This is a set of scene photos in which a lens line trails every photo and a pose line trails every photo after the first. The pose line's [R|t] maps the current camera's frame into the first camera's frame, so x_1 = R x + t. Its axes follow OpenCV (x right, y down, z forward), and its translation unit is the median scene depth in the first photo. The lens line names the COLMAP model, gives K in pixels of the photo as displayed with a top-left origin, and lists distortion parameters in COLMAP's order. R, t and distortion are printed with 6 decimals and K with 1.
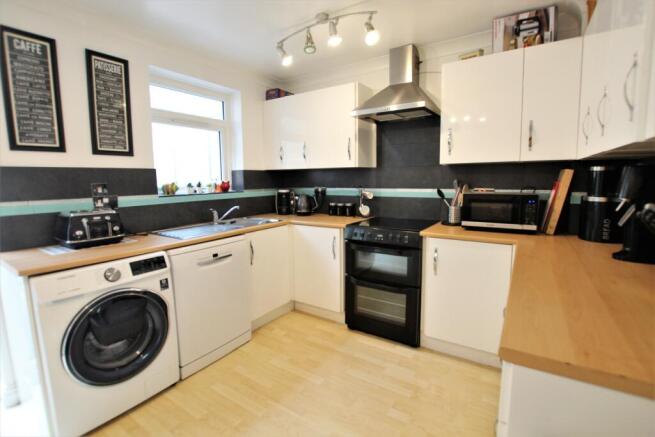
lens RADIAL K [[303.9, 0, 328.4], [0, 303.9, 213.6], [0, 0, 1]] dist [-0.034813, -0.000055]
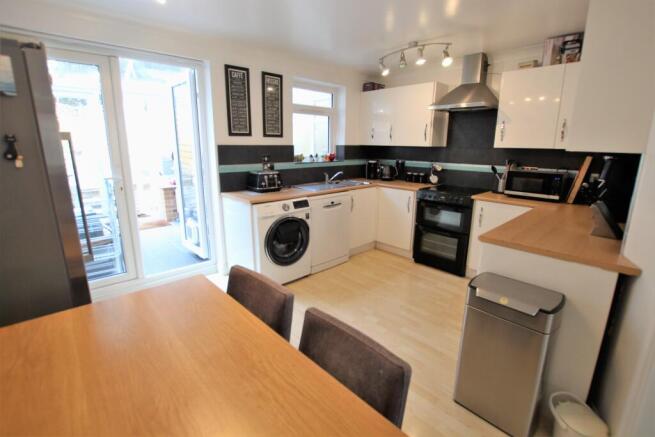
lens RADIAL K [[303.9, 0, 328.4], [0, 303.9, 213.6], [0, 0, 1]] dist [-0.034813, -0.000055]
pose [[0.972478, 0.073251, -0.221180, -0.032940], [-0.048023, 0.991927, 0.117363, 0.007249], [0.227992, -0.103511, 0.968145, -0.499348]]
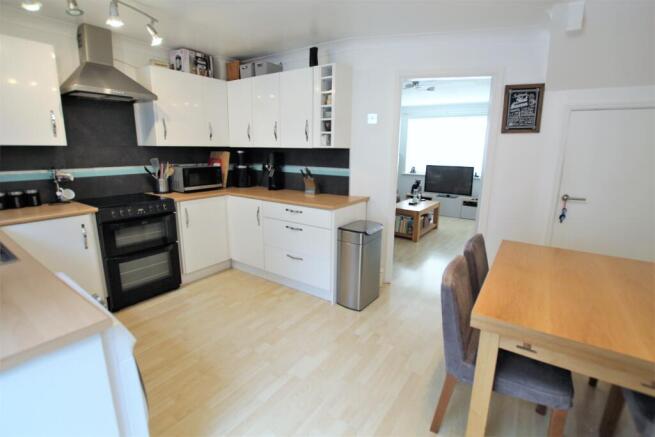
lens RADIAL K [[303.9, 0, 328.4], [0, 303.9, 213.6], [0, 0, 1]] dist [-0.034813, -0.000055]
pose [[0.022241, -0.192527, 0.981040, -0.896044], [0.101472, 0.976650, 0.189365, -0.052091], [-0.994590, 0.095336, 0.041258, 0.258736]]
